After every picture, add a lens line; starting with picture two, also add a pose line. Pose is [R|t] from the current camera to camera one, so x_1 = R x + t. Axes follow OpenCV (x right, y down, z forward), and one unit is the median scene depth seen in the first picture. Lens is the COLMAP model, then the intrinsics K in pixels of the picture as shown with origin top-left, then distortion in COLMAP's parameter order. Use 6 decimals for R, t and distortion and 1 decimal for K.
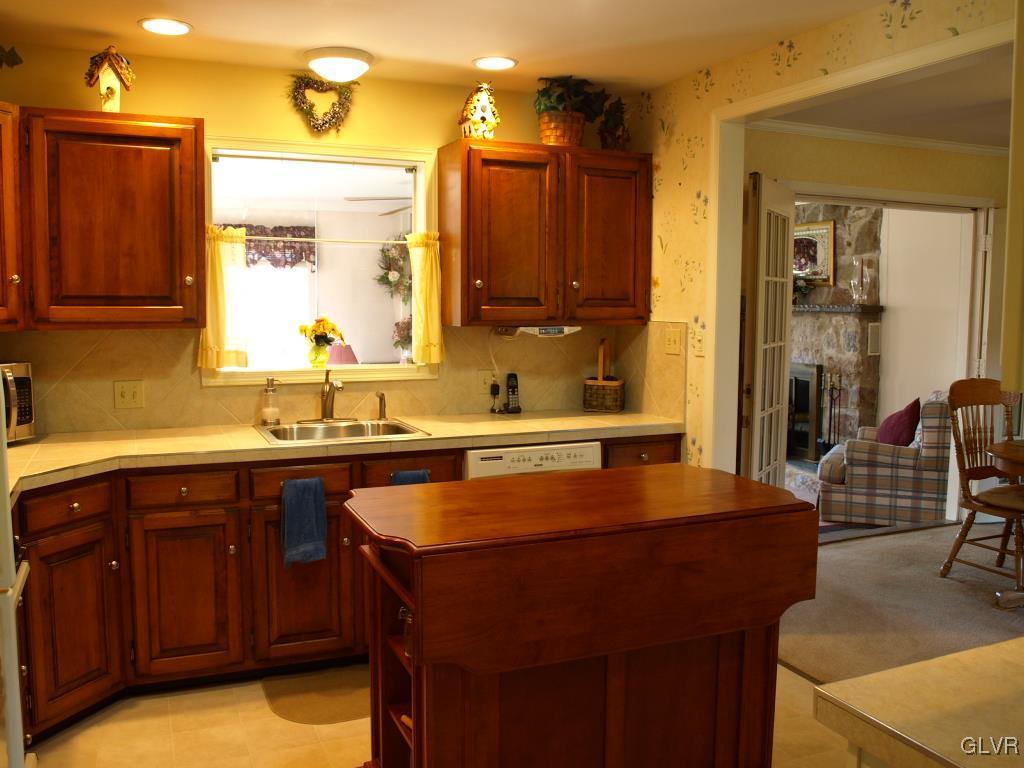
lens RADIAL K [[838.7, 0, 513.9], [0, 838.7, 382.5], [0, 0, 1]] dist [-0.093717, 0.033652]
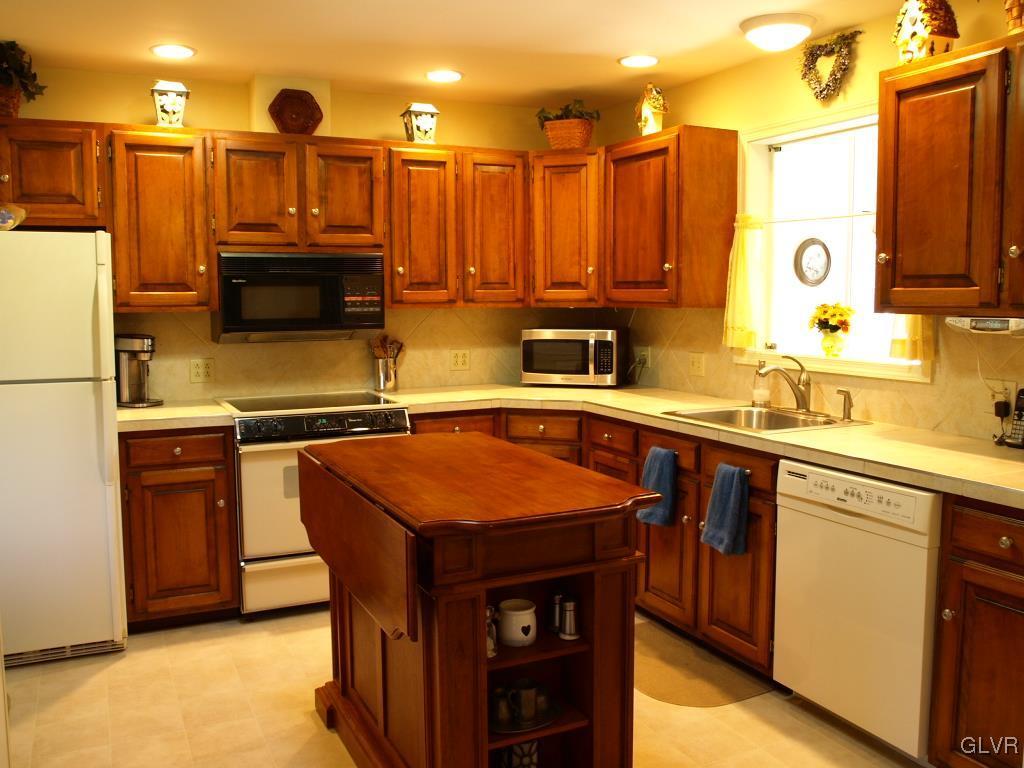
lens RADIAL K [[940.8, 0, 511.6], [0, 940.8, 384.9], [0, 0, 1]] dist [-0.055569, 0.000000]
pose [[0.019706, 0.093256, -0.995447, 0.842297], [-0.083327, 0.992330, 0.091315, -0.054454], [0.996327, 0.081148, 0.027326, 0.674759]]
